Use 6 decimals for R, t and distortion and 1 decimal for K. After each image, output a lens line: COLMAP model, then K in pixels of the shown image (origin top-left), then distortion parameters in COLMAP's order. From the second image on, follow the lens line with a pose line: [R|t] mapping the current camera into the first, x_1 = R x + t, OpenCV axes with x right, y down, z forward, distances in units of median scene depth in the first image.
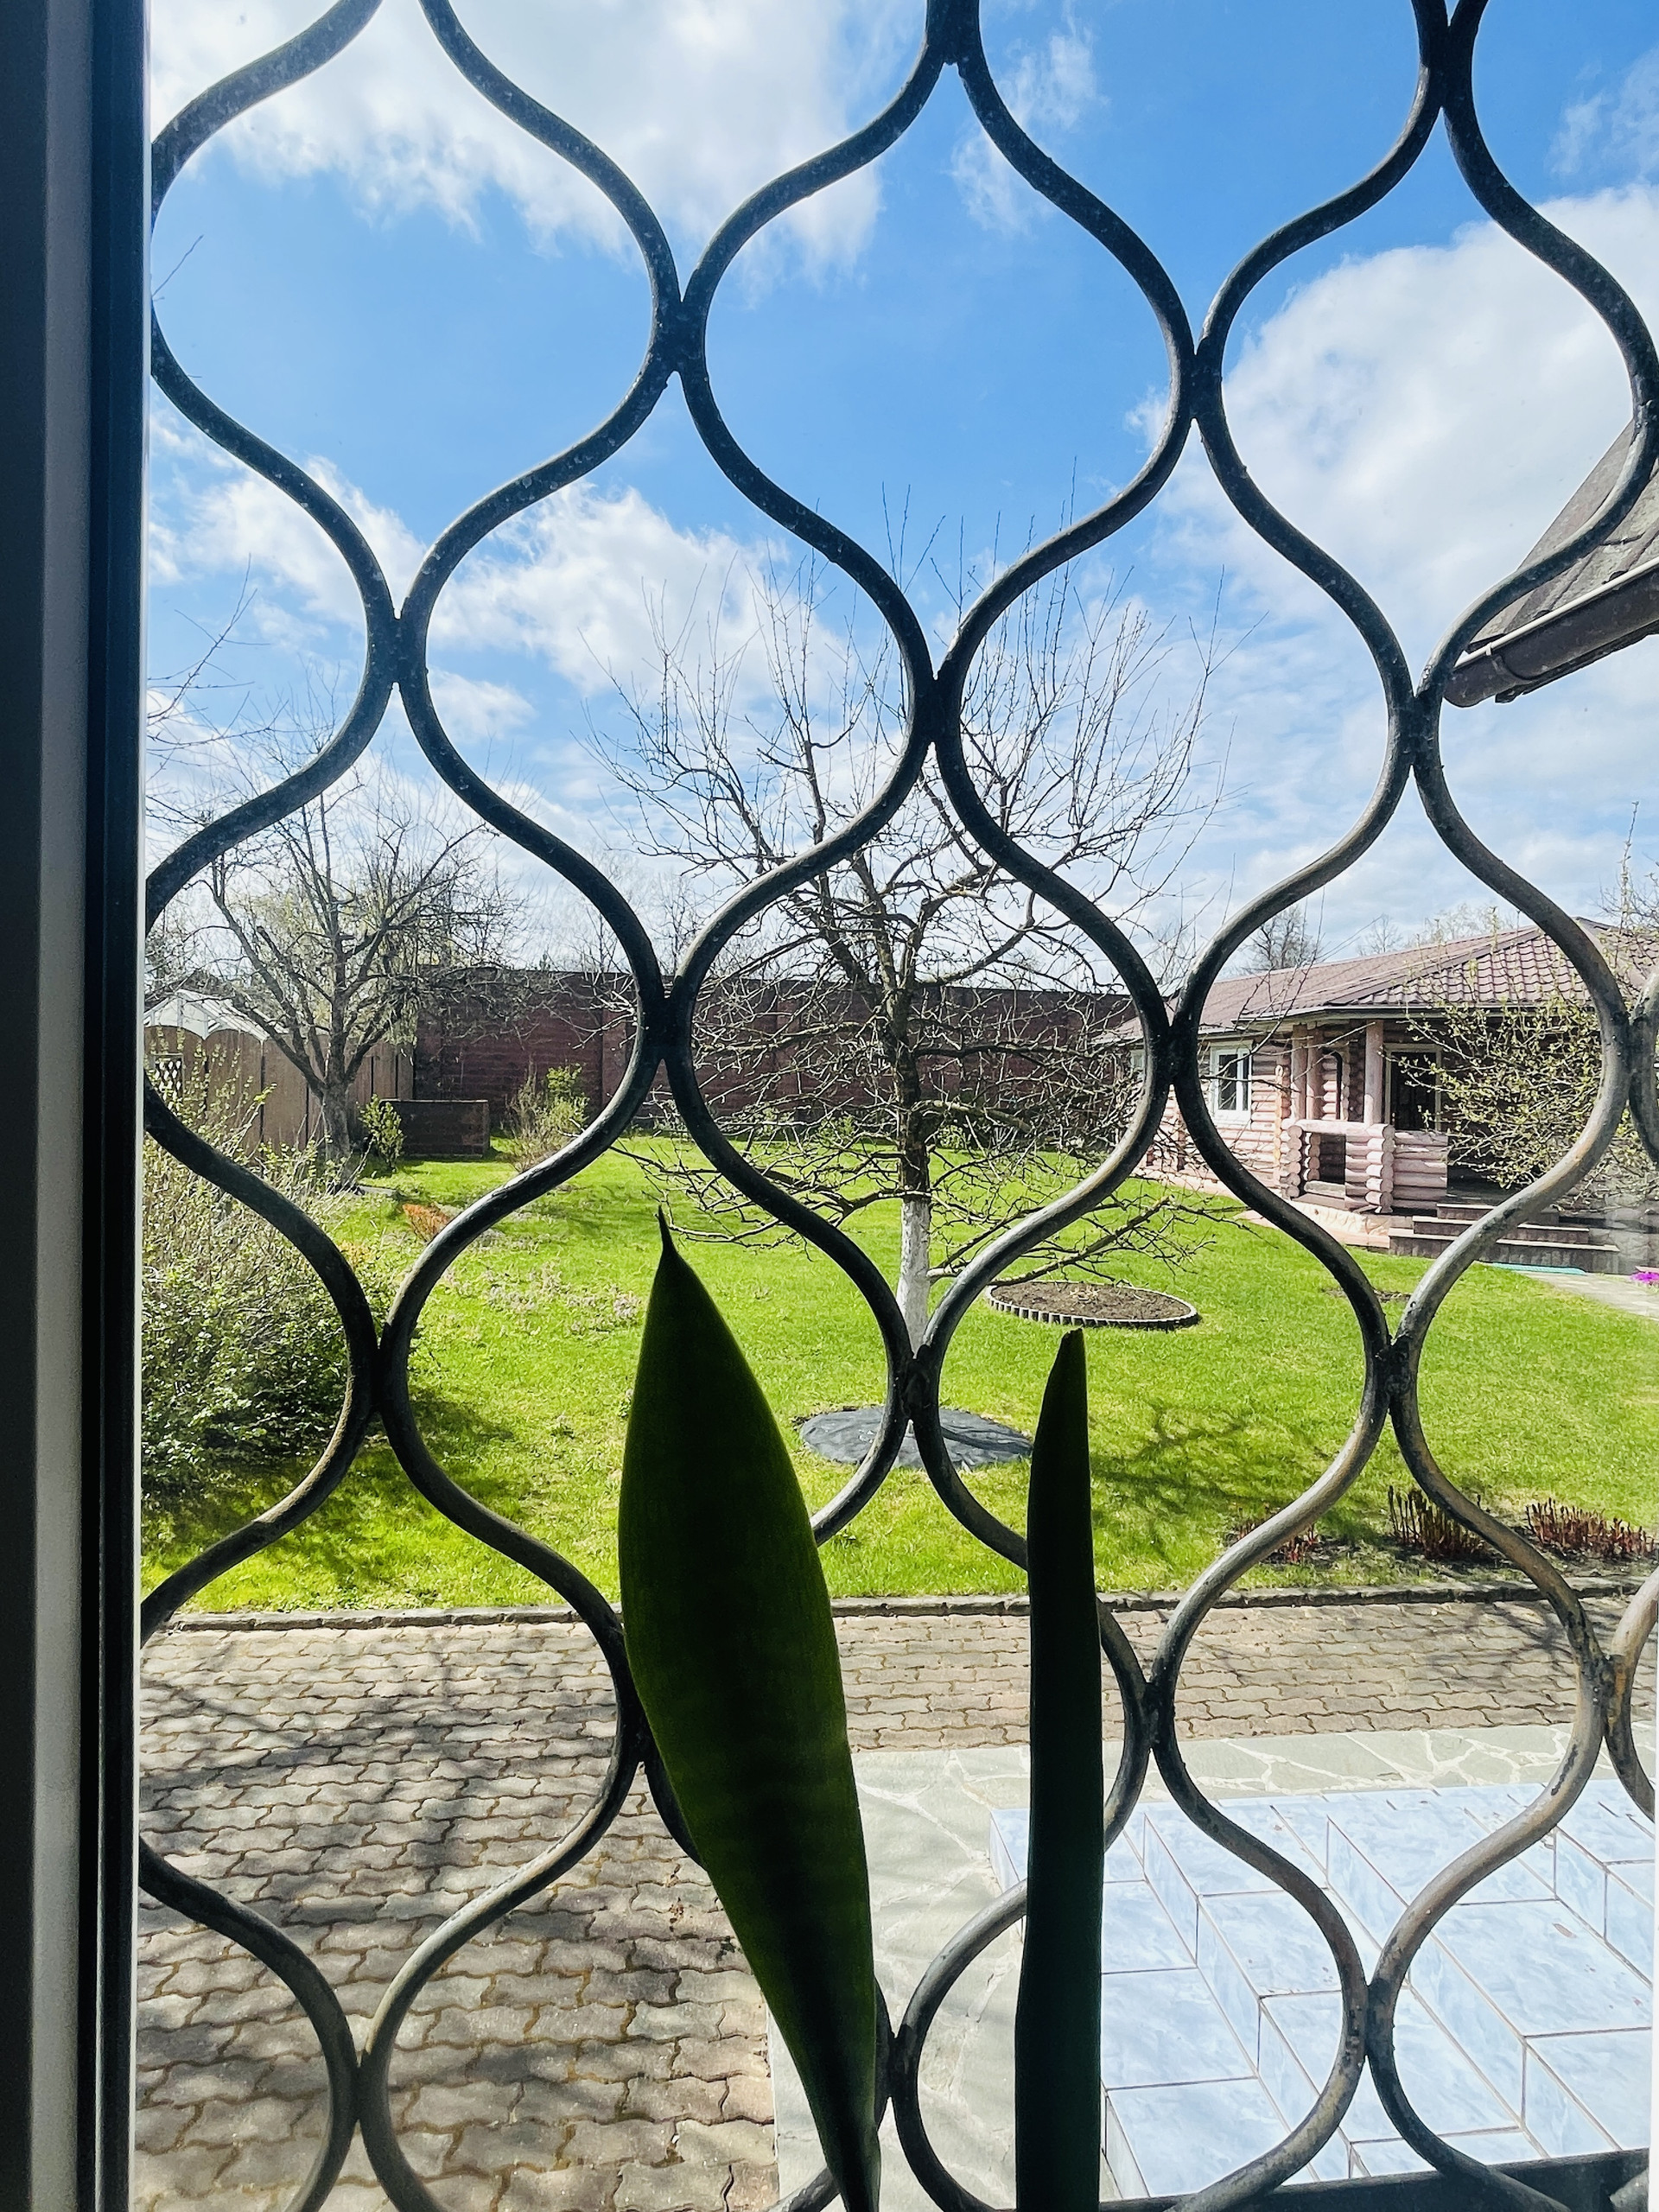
lens RADIAL K [[1229.5, 0, 827.3], [0, 1229.5, 1103.4], [0, 0, 1]] dist [-0.005417, 0.001159]
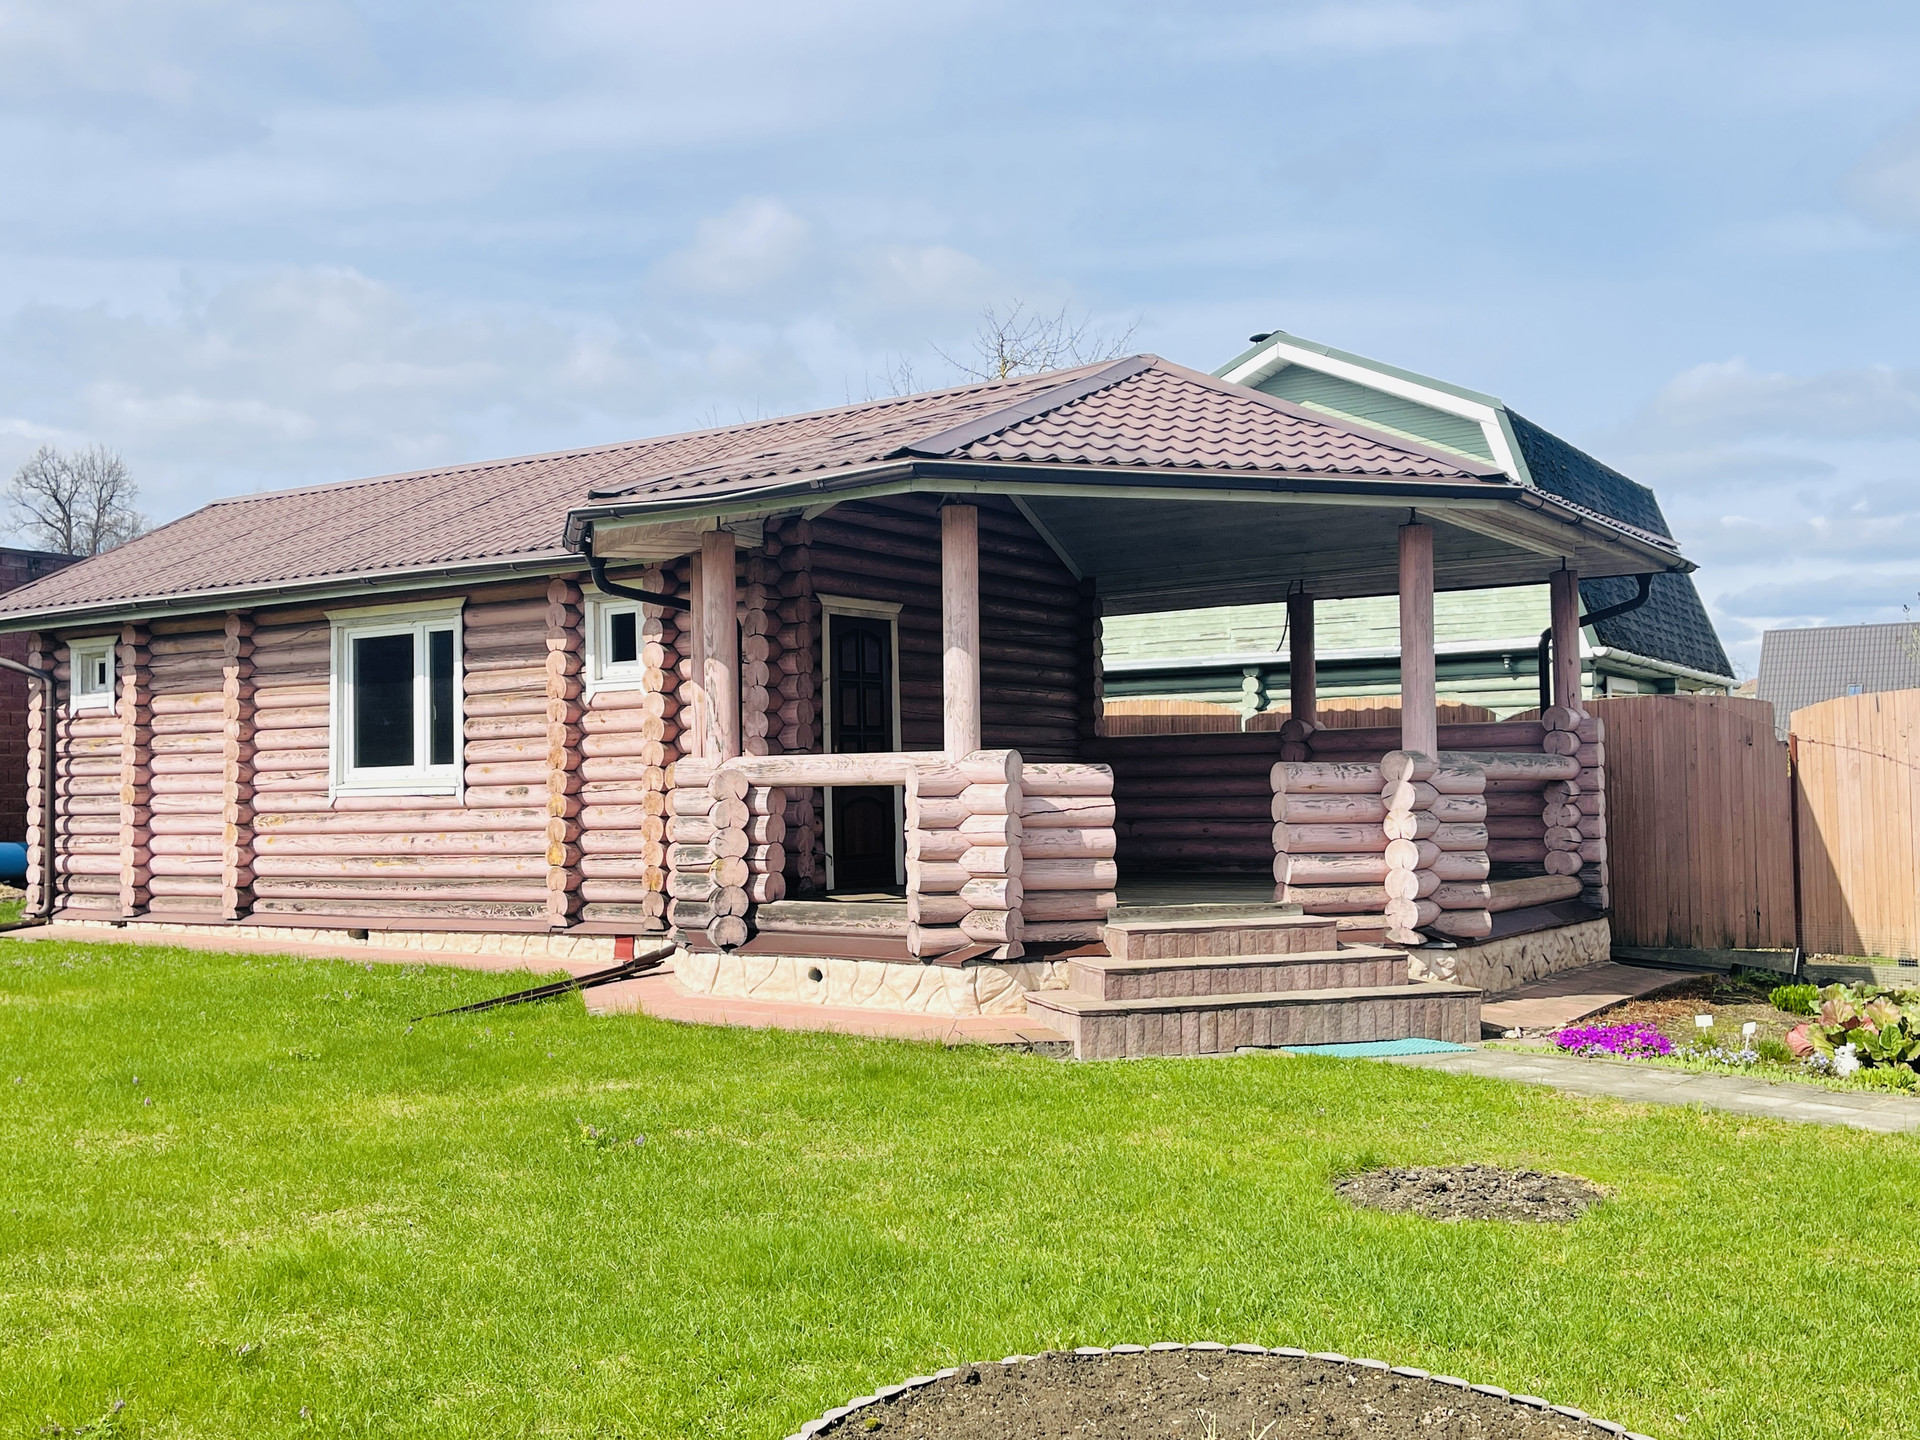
lens RADIAL K [[1910.0, 0, 963.8], [0, 1910.0, 714.0], [0, 0, 1]] dist [0.040257, 0.000000]
pose [[0.688162, -0.001903, 0.725555, -0.034599], [0.040589, 0.998532, -0.035879, 0.027356], [-0.724421, 0.054140, 0.687228, 0.541929]]
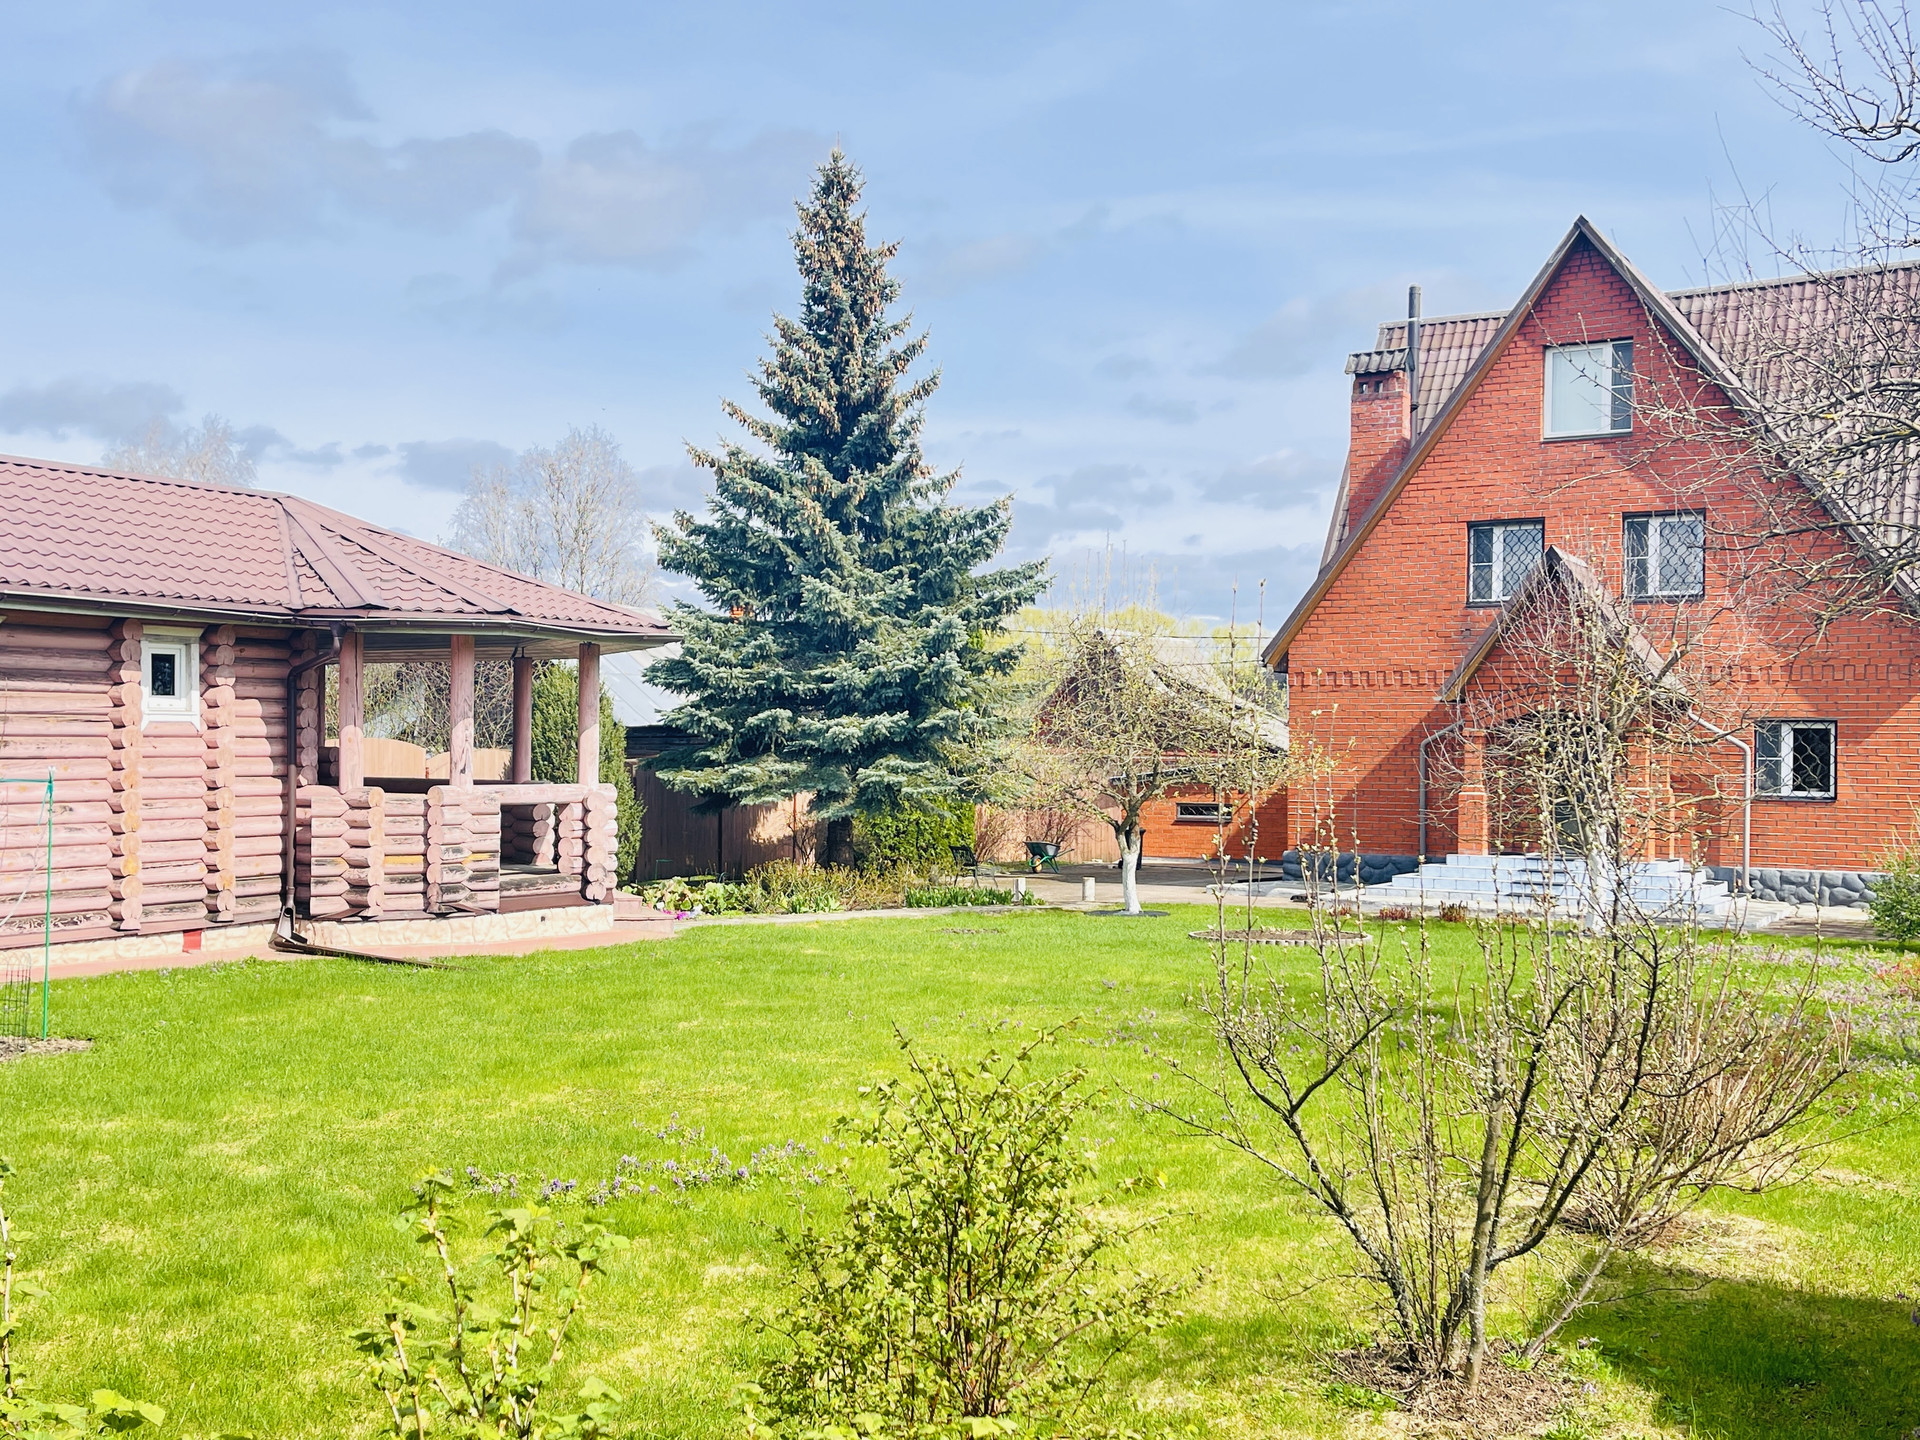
lens RADIAL K [[1910.0, 0, 951.9], [0, 1910.0, 750.4], [0, 0, 1]] dist [0.040257, 0.000000]
pose [[-0.778517, -0.034914, 0.626652, -0.457469], [-0.021840, 0.999354, 0.028547, -0.041883], [-0.627243, 0.008538, -0.778777, 1.758454]]
